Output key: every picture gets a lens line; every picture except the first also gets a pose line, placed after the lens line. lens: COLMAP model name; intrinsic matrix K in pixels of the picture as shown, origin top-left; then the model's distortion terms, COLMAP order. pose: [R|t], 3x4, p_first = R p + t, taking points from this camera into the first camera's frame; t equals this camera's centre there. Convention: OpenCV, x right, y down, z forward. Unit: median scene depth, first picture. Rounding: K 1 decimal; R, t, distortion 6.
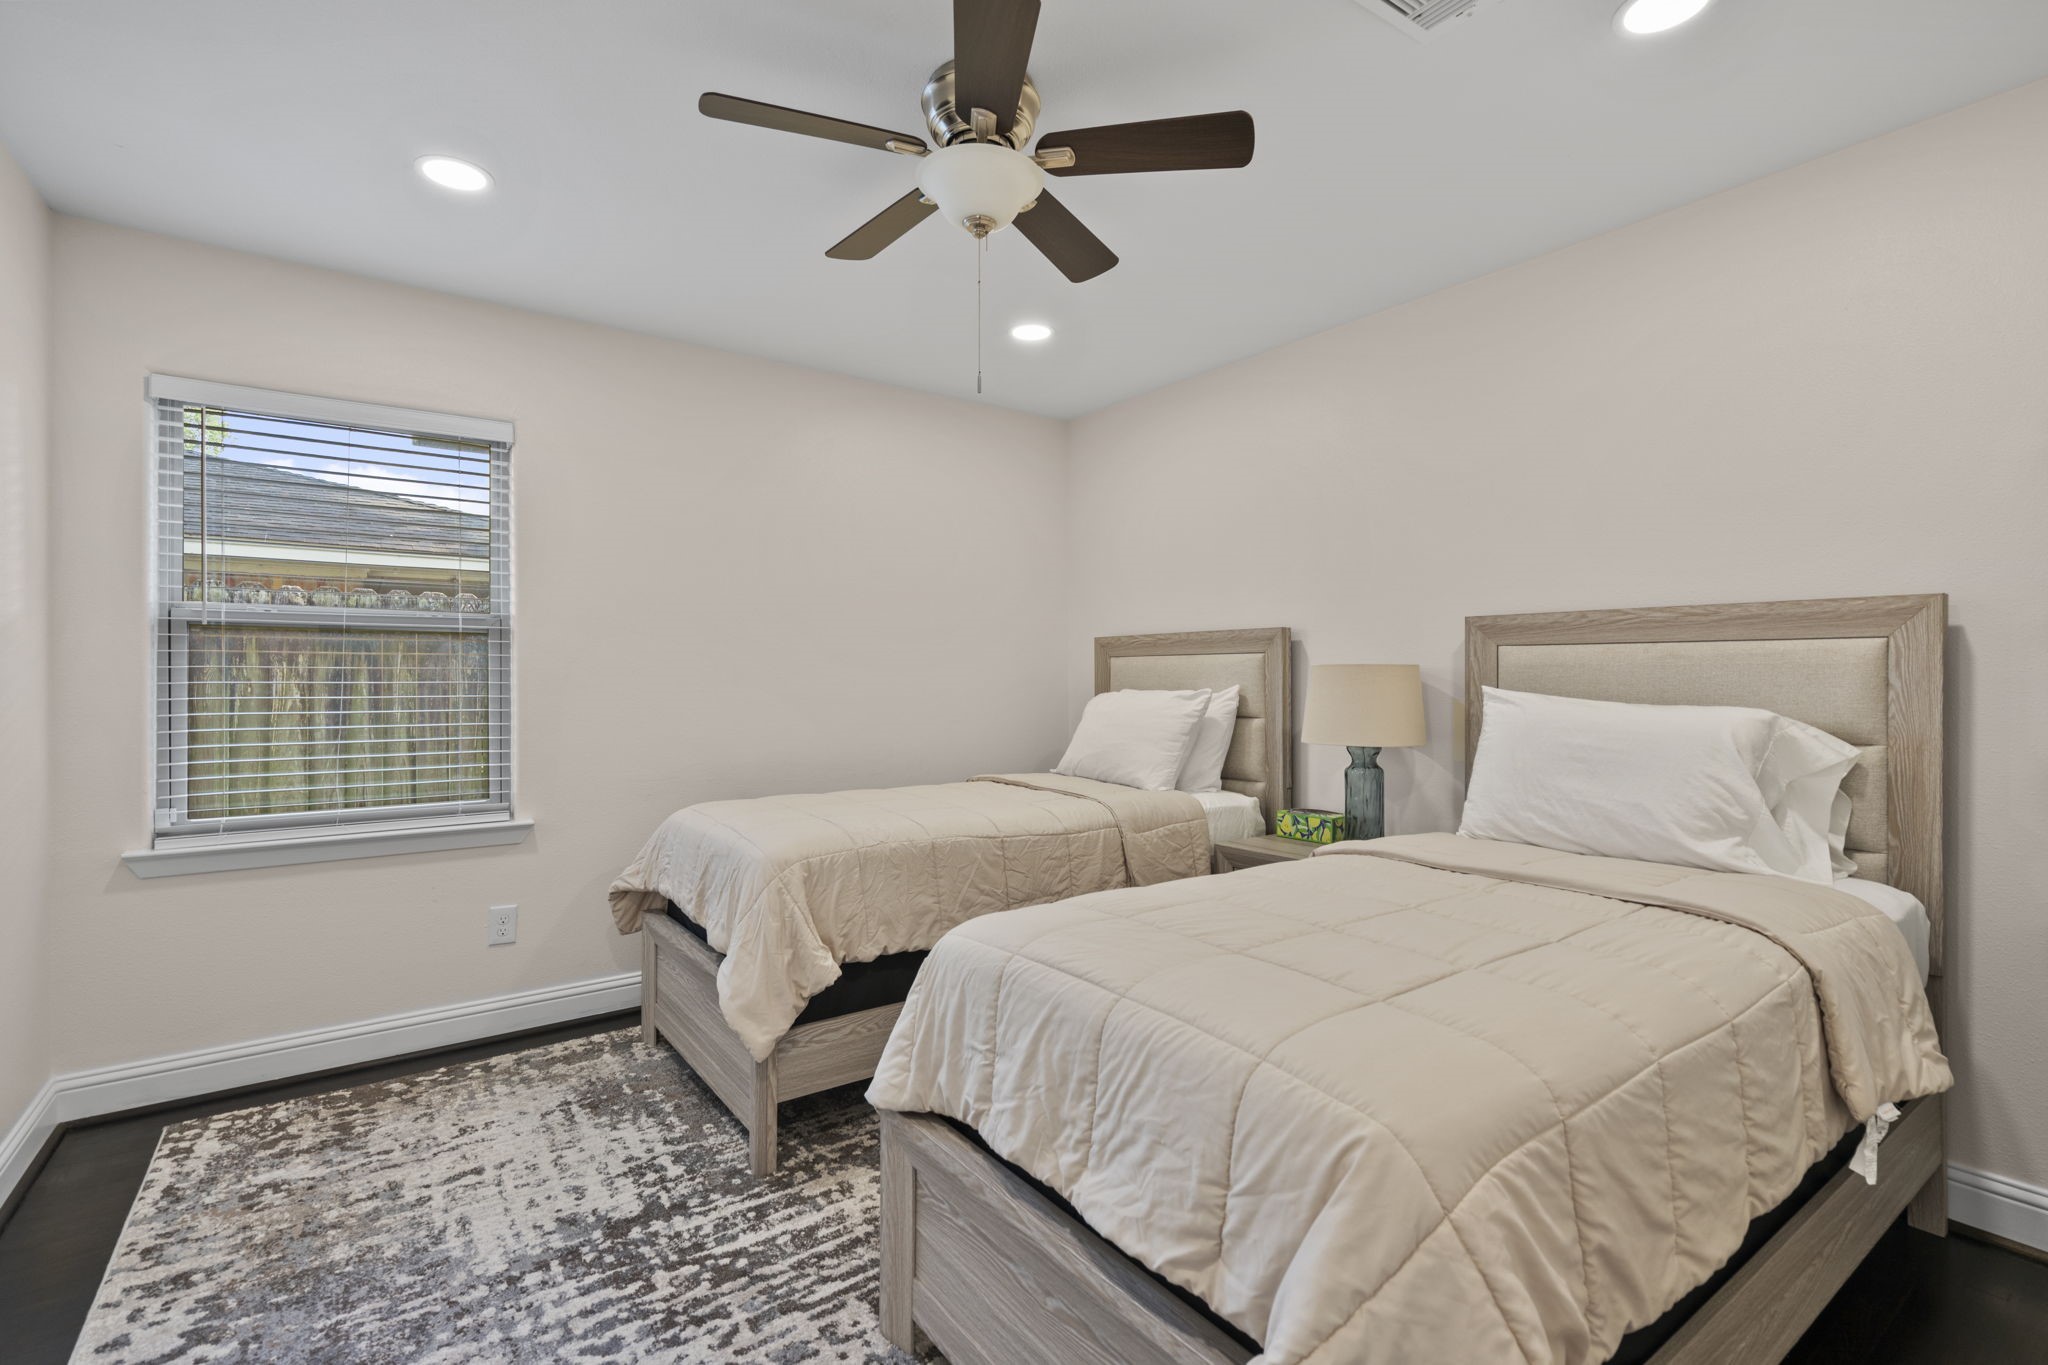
lens RADIAL K [[934.5, 0, 1024.0], [0, 934.5, 682.5], [0, 0, 1]] dist [-0.011862, 0.000075]
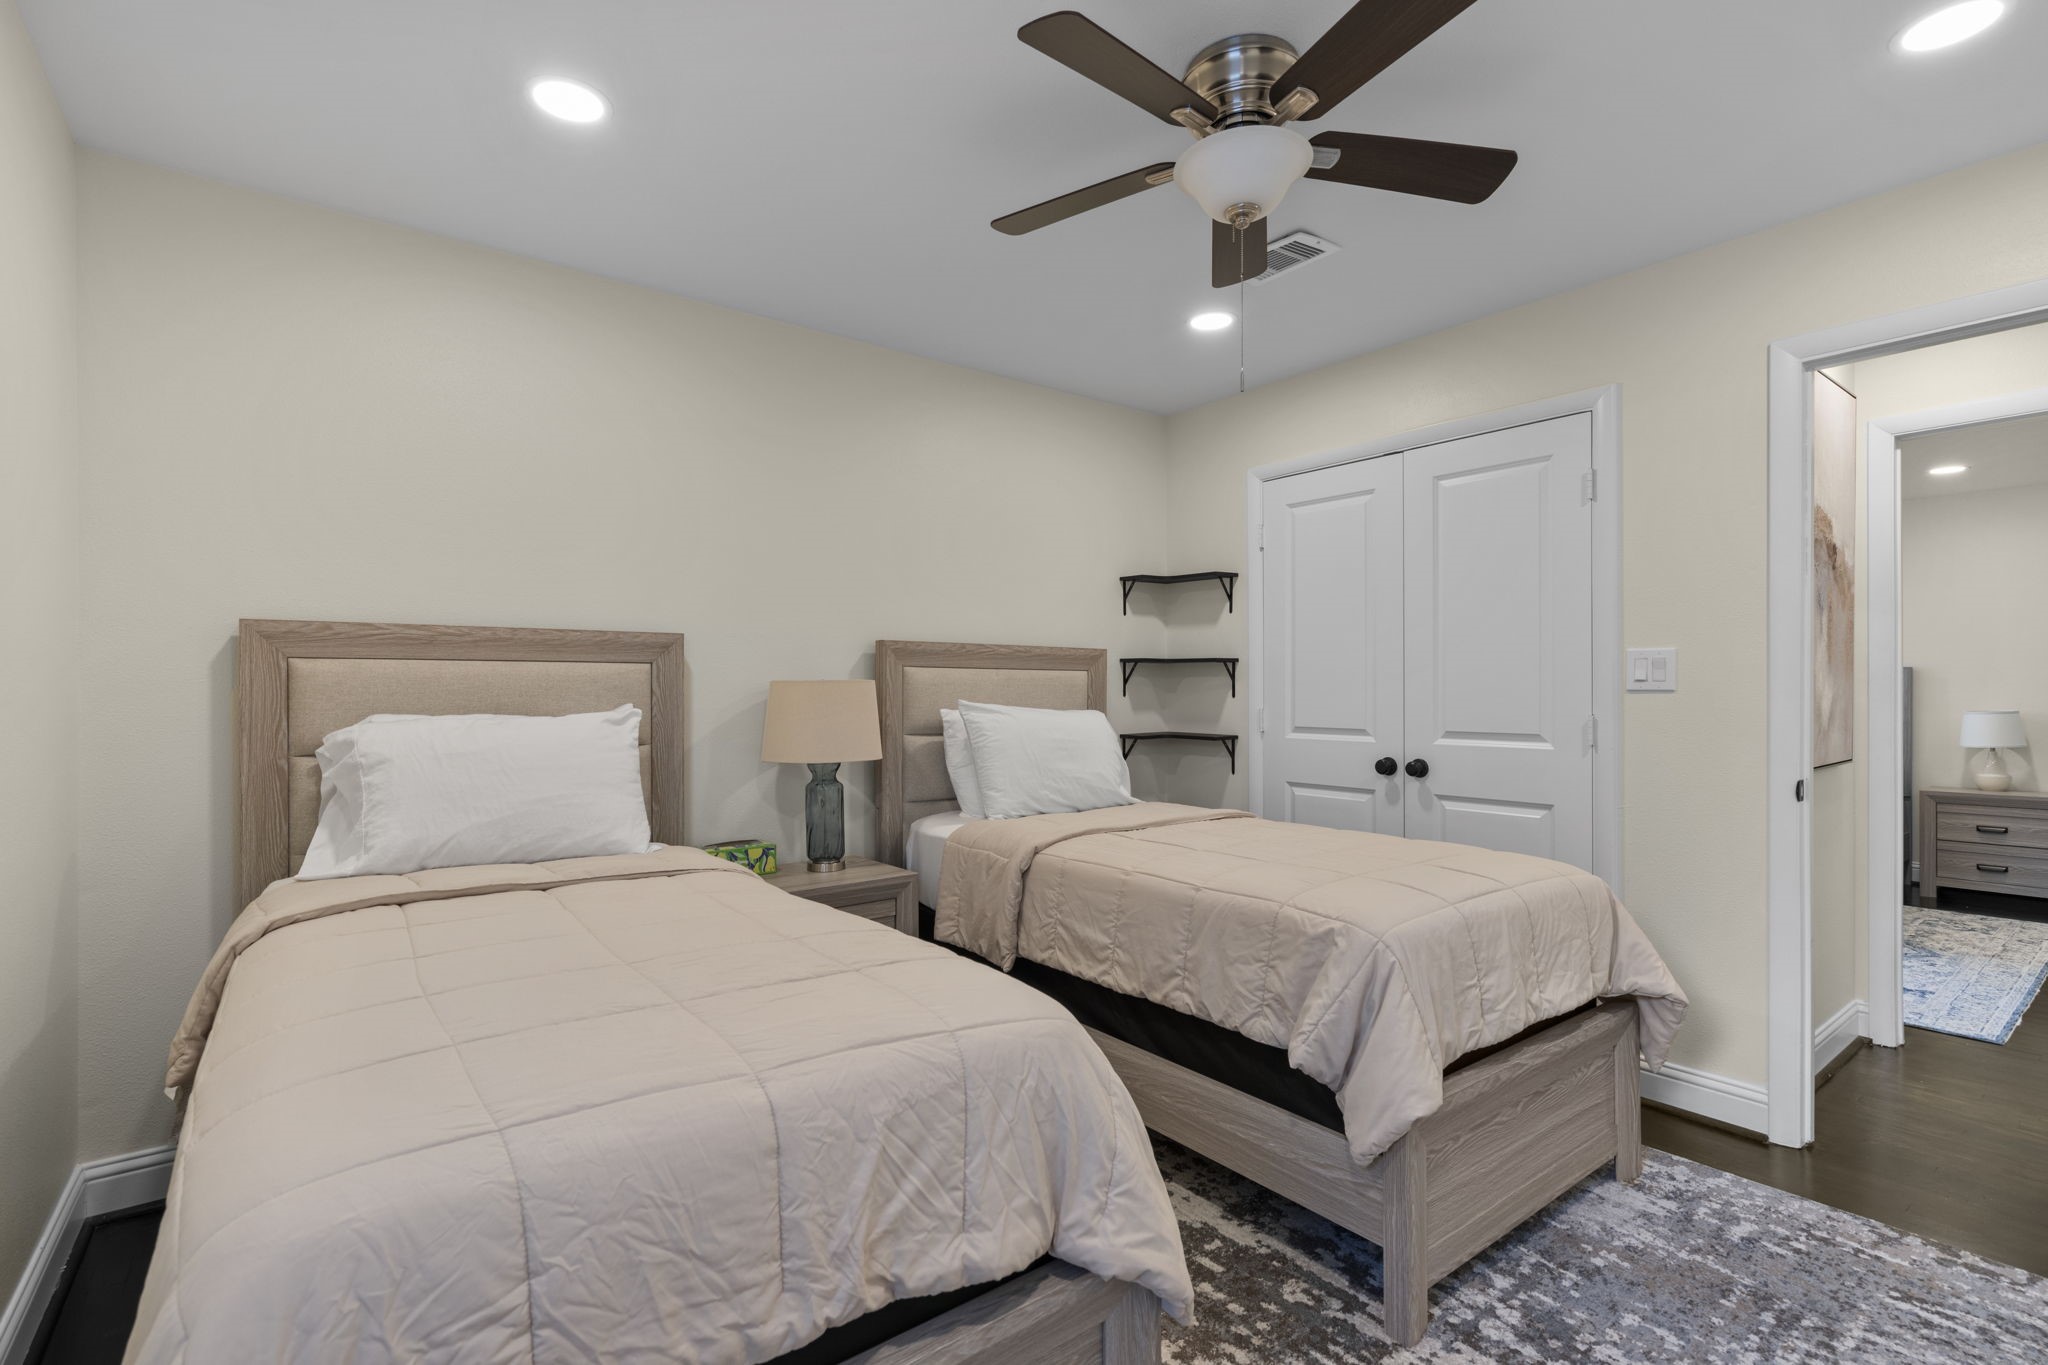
lens RADIAL K [[934.5, 0, 1024.0], [0, 934.5, 682.5], [0, 0, 1]] dist [-0.011862, 0.000075]
pose [[-0.039570, 0.012266, 0.999142, -0.646737], [0.011495, 0.999864, -0.011819, -0.003342], [-0.999151, 0.011017, -0.039705, 0.836862]]
